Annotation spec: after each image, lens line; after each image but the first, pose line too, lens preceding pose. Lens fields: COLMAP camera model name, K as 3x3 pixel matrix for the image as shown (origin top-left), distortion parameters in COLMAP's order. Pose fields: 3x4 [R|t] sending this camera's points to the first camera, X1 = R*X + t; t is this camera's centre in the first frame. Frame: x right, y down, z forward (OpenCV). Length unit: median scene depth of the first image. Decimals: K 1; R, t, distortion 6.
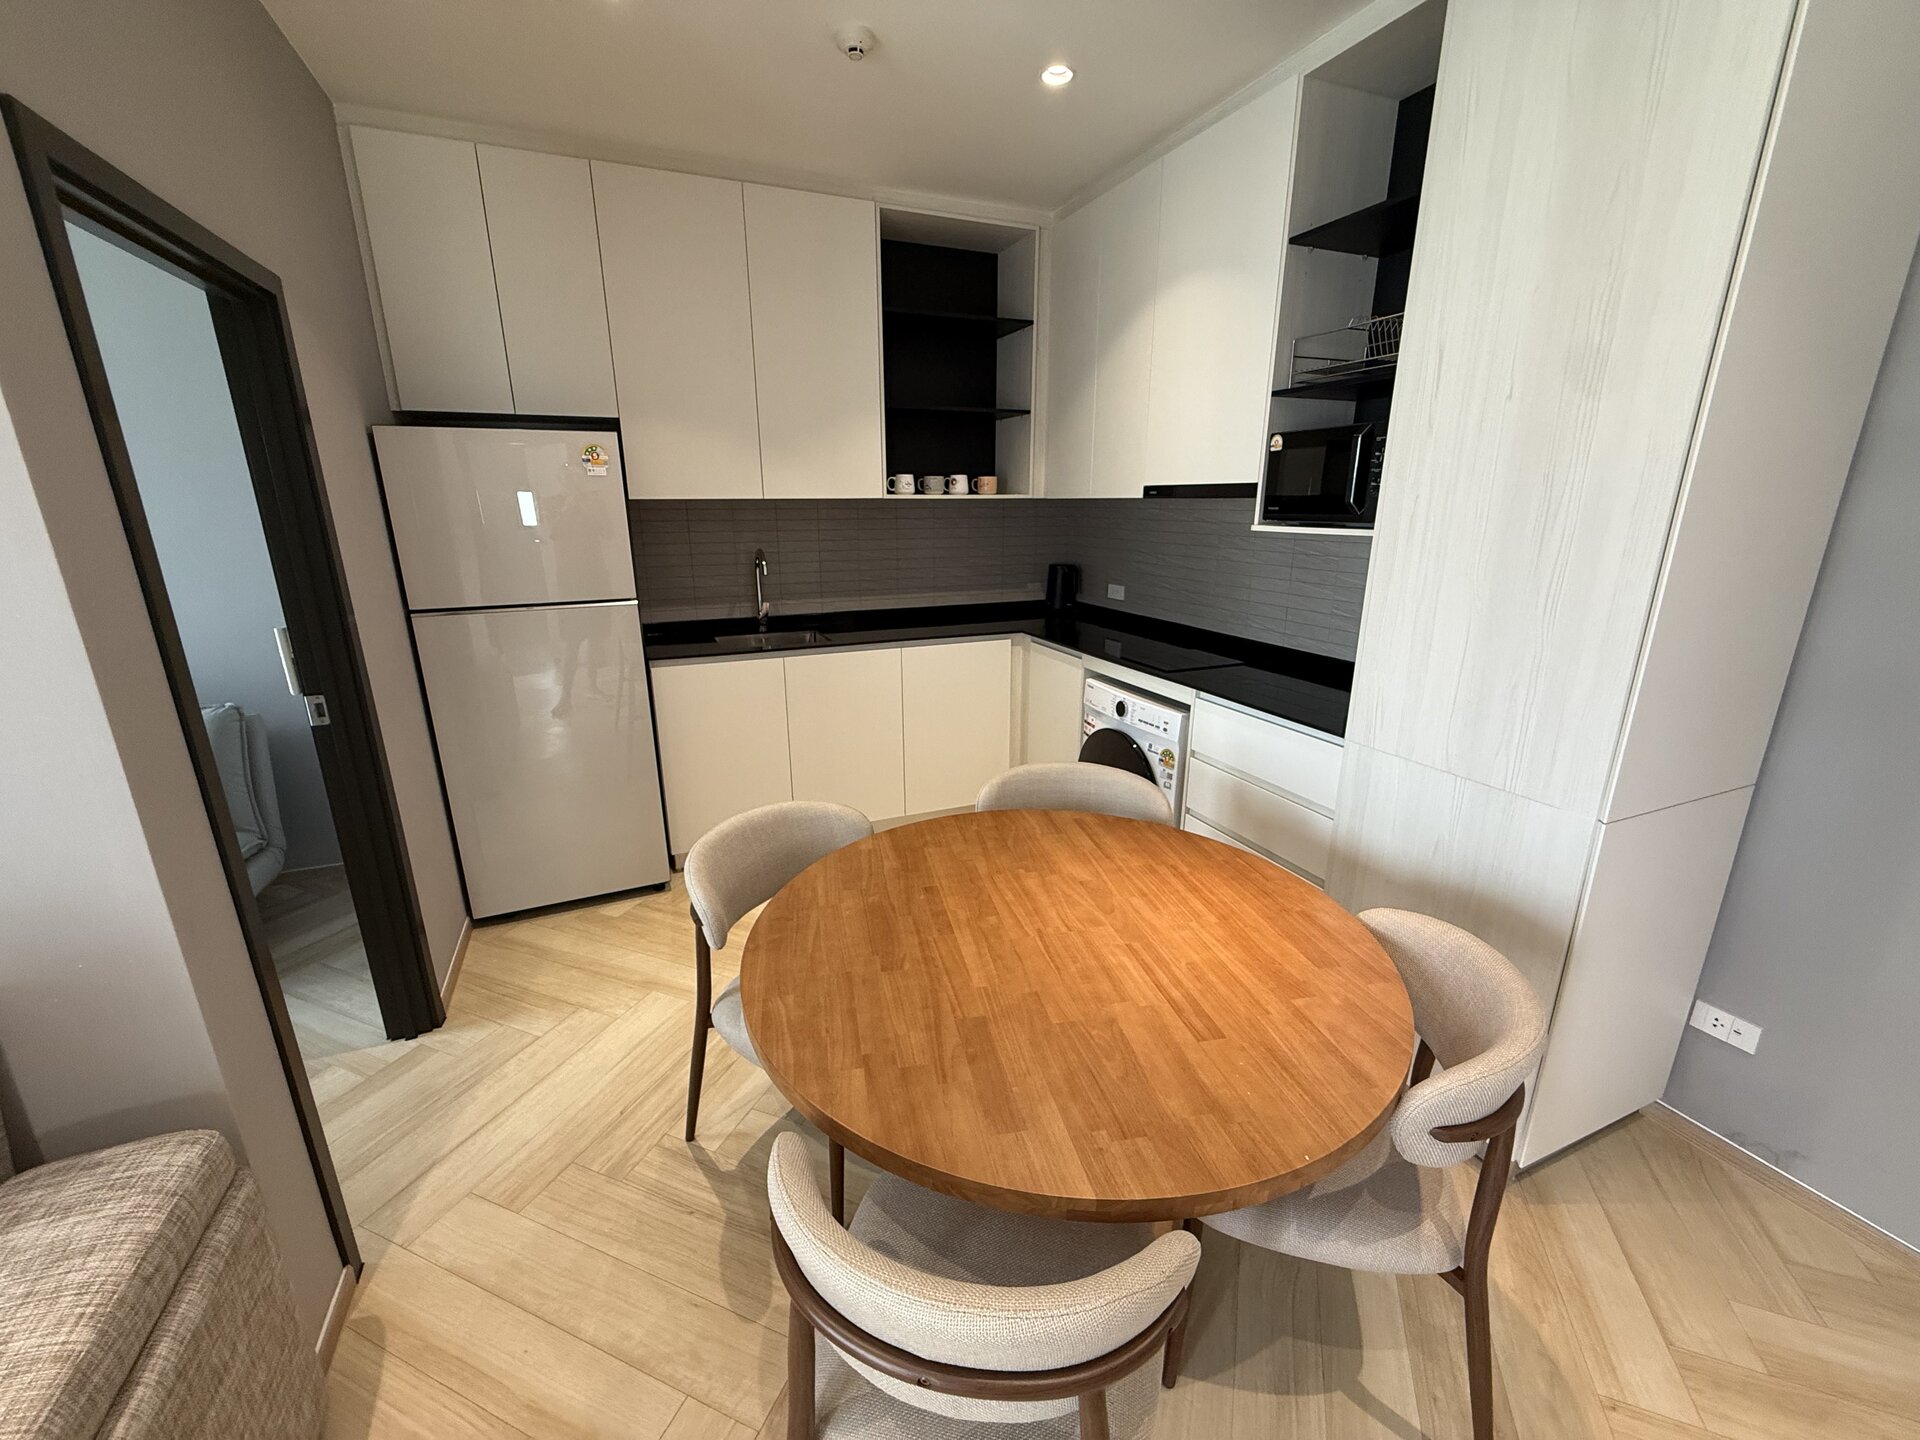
lens RADIAL K [[764.1, 0, 953.0], [0, 764.1, 718.2], [0, 0, 1]] dist [-0.000067, 0.000218]
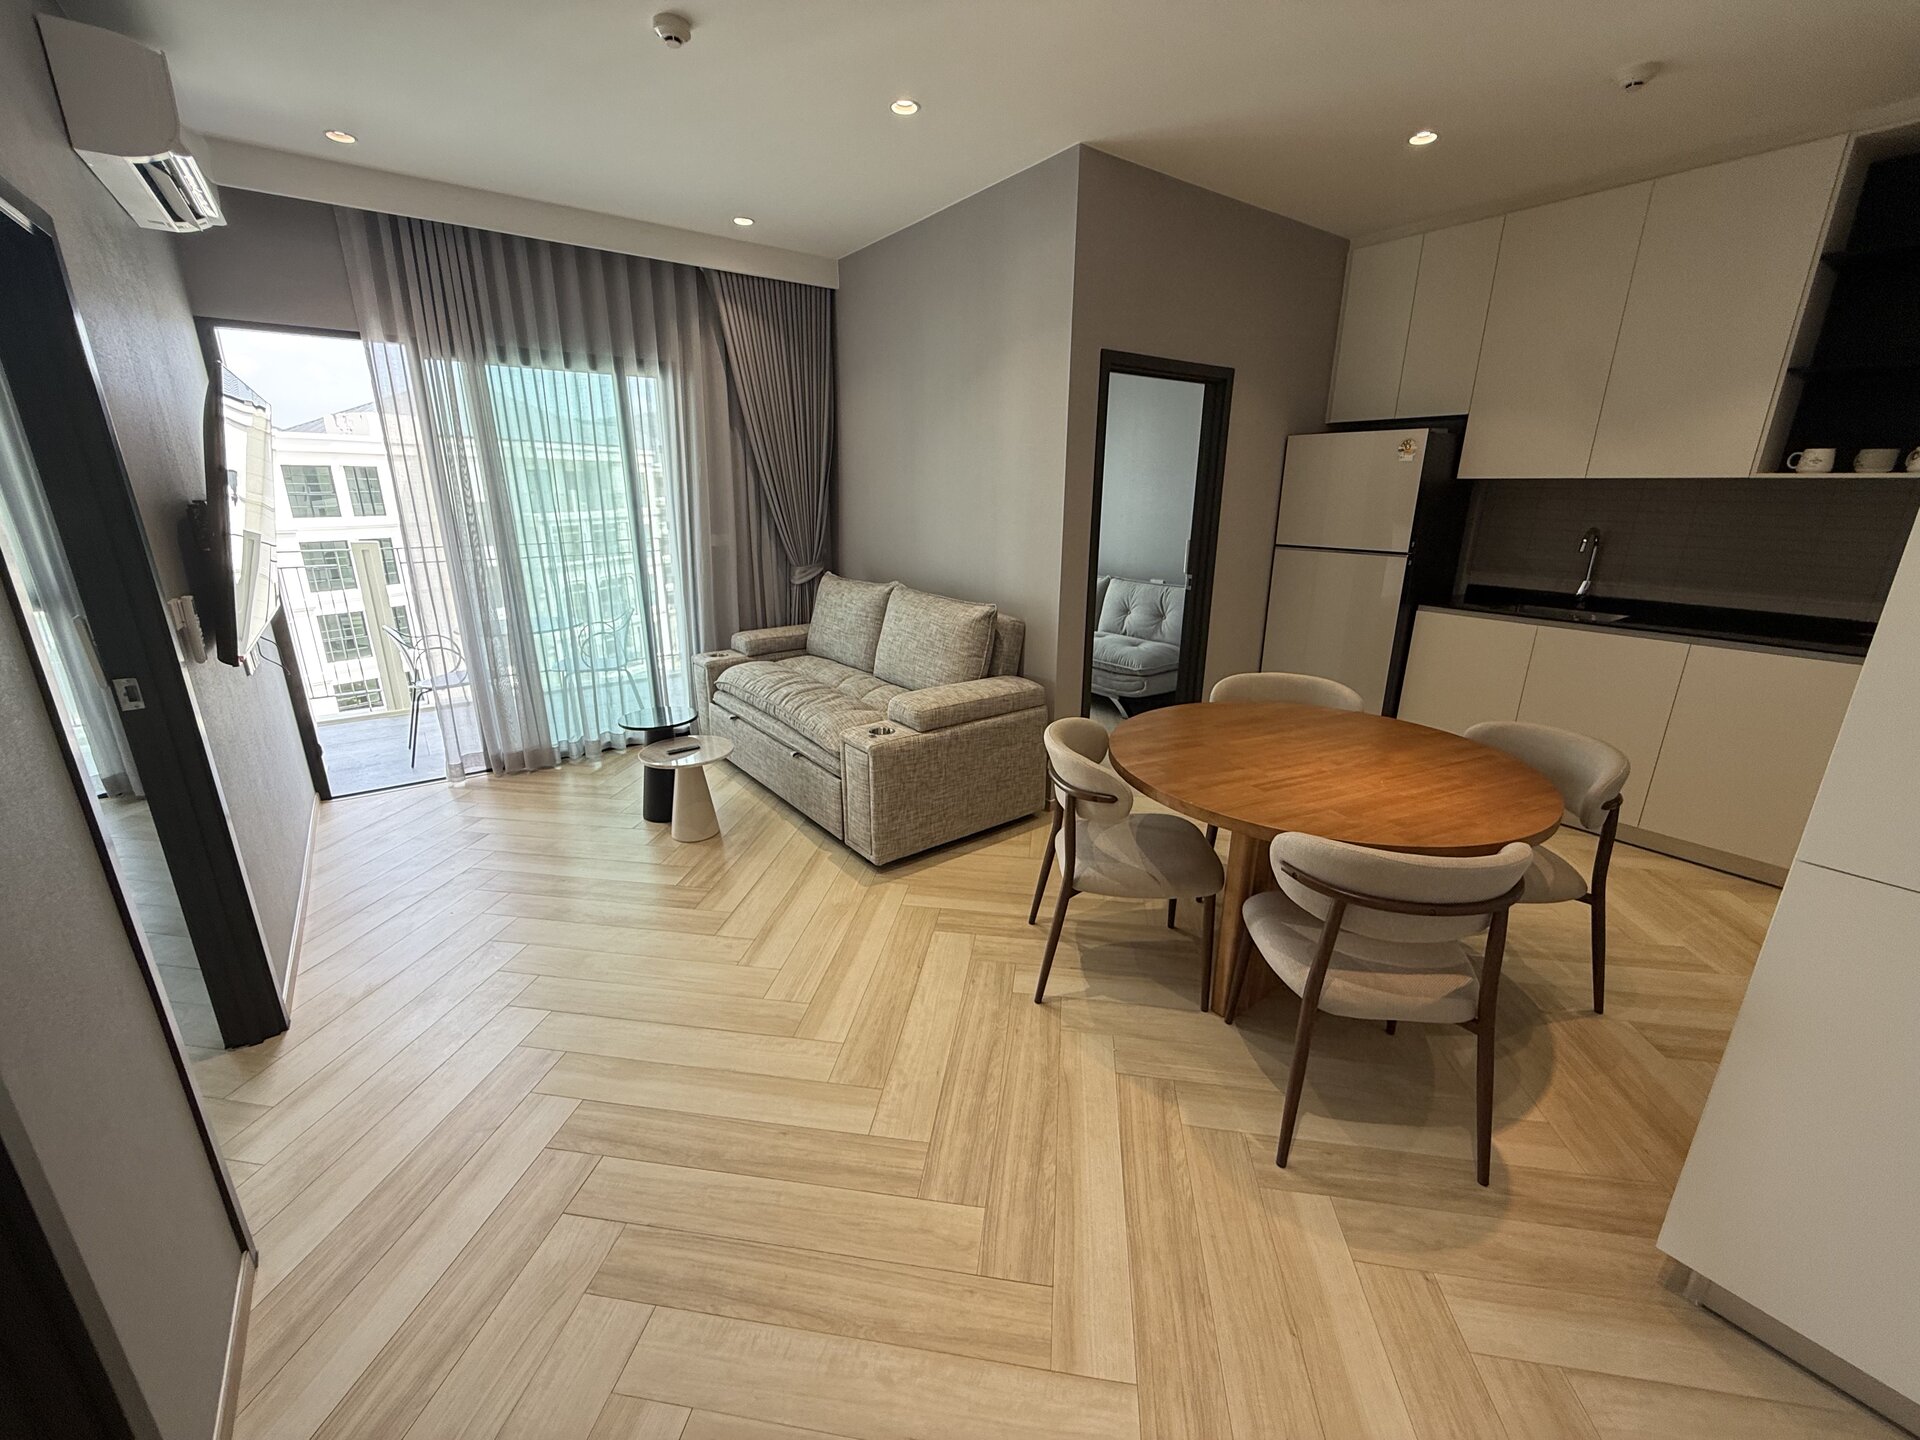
lens RADIAL K [[764.1, 0, 953.0], [0, 764.1, 718.2], [0, 0, 1]] dist [-0.000067, 0.000218]
pose [[0.226497, 0.288815, -0.930207, 0.680285], [-0.273345, 0.935495, 0.223900, 0.029542], [0.934870, 0.203554, 0.290833, -0.068824]]
